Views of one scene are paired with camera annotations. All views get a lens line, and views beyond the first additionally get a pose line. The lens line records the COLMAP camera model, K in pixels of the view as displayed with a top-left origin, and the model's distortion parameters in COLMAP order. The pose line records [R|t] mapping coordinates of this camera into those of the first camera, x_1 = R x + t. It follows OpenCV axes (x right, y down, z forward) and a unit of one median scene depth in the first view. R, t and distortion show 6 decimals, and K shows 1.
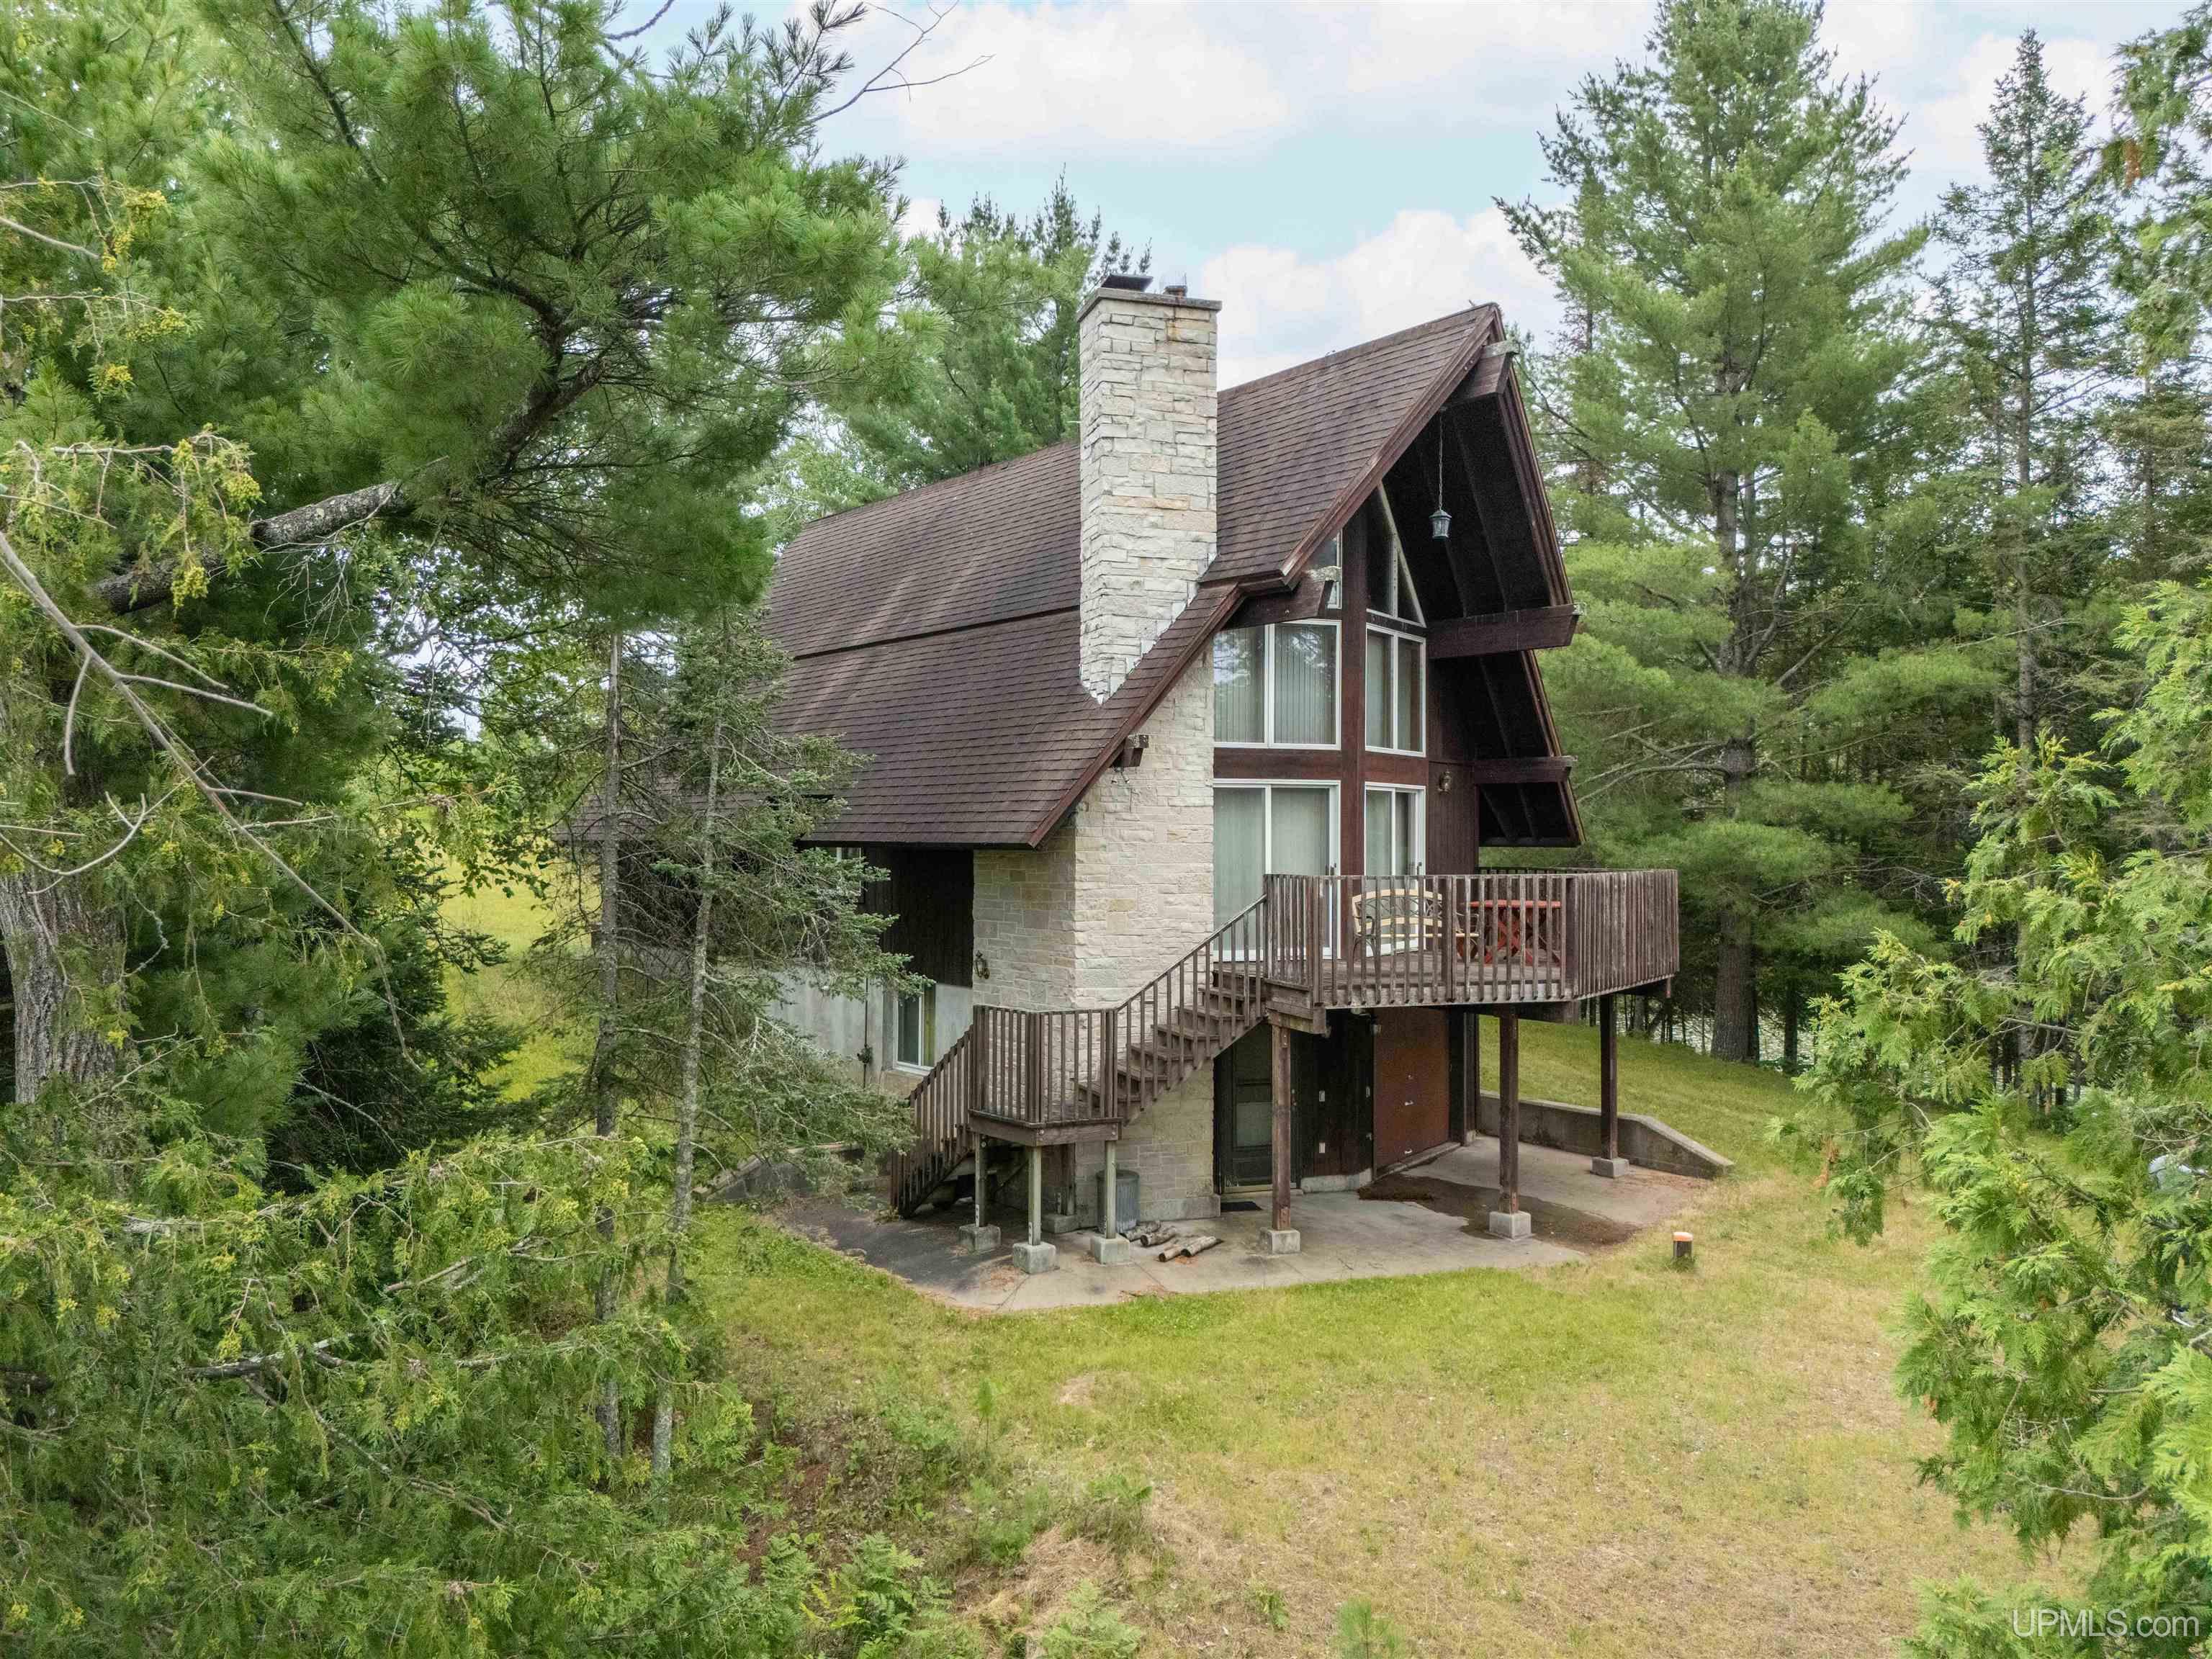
lens RADIAL K [[1567.0, 0, 1098.5], [0, 1567.0, 828.5], [0, 0, 1]] dist [0.024571, -0.003989]
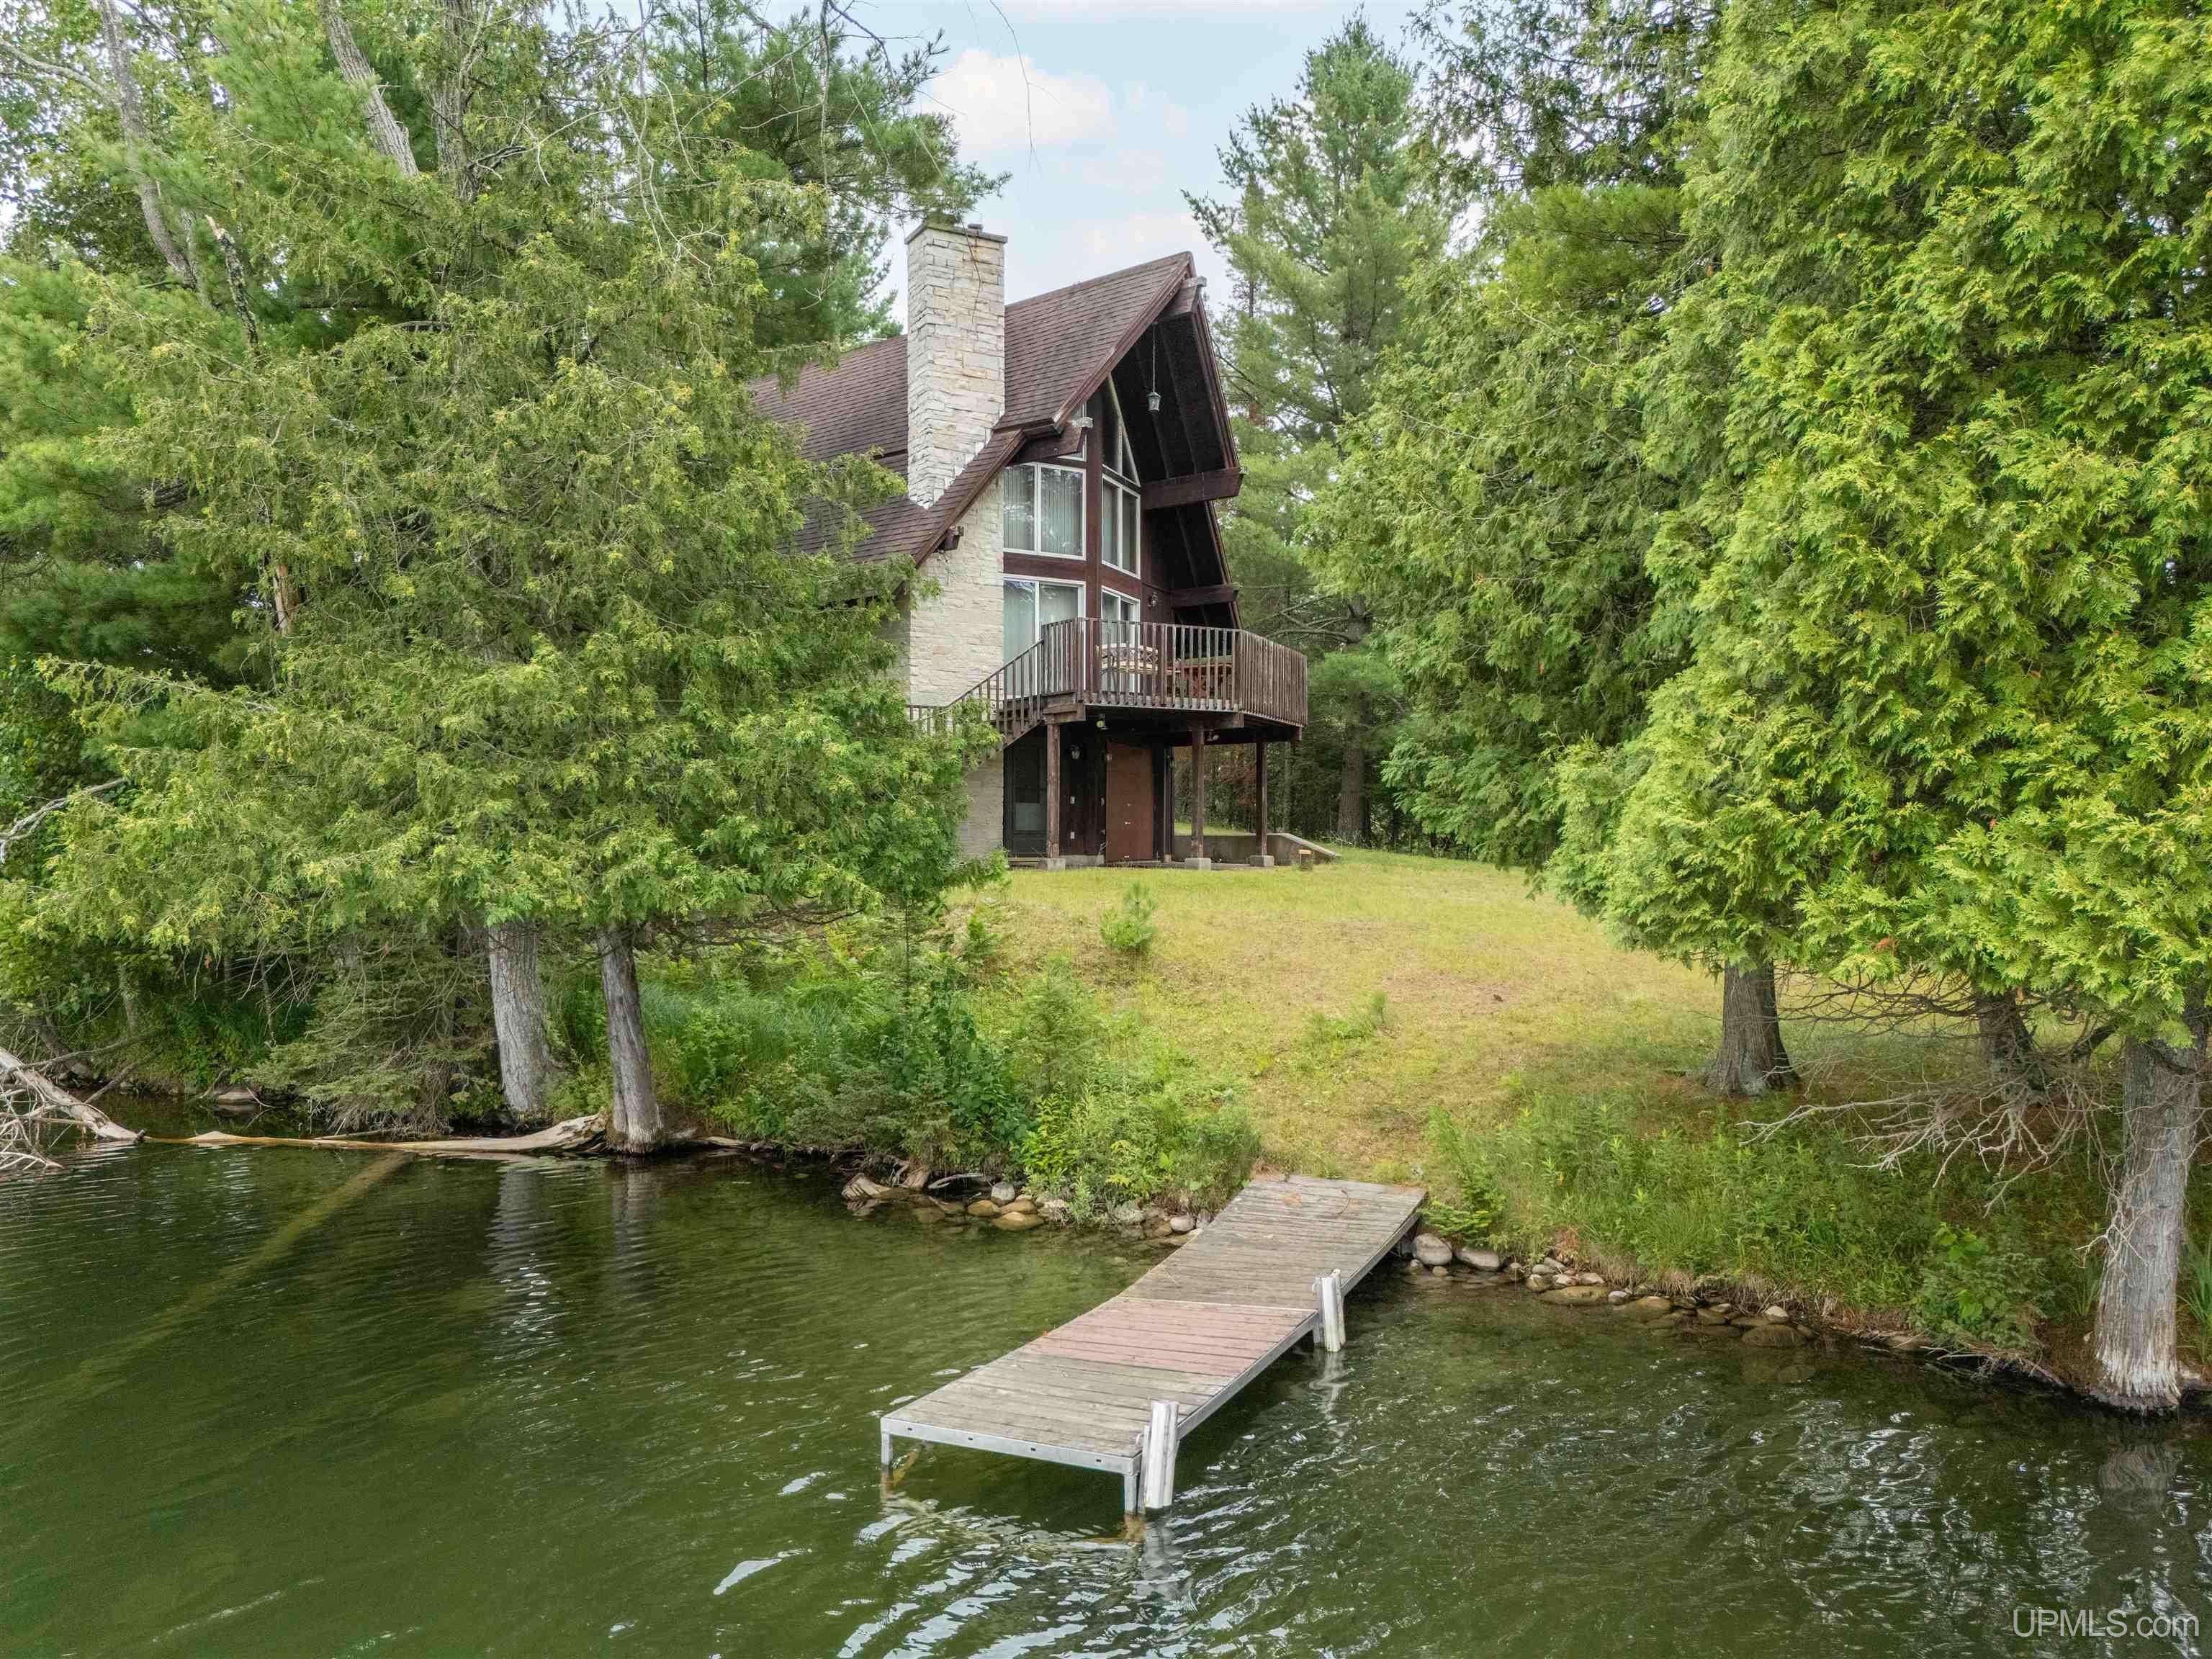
lens RADIAL K [[1567.0, 0, 1104.0], [0, 1567.0, 846.0], [0, 0, 1]] dist [0.024571, -0.003989]
pose [[0.979019, -0.003166, 0.203743, -0.120910], [0.000884, 0.999936, 0.011290, 0.192892], [-0.203765, -0.010873, 0.978959, -0.408000]]
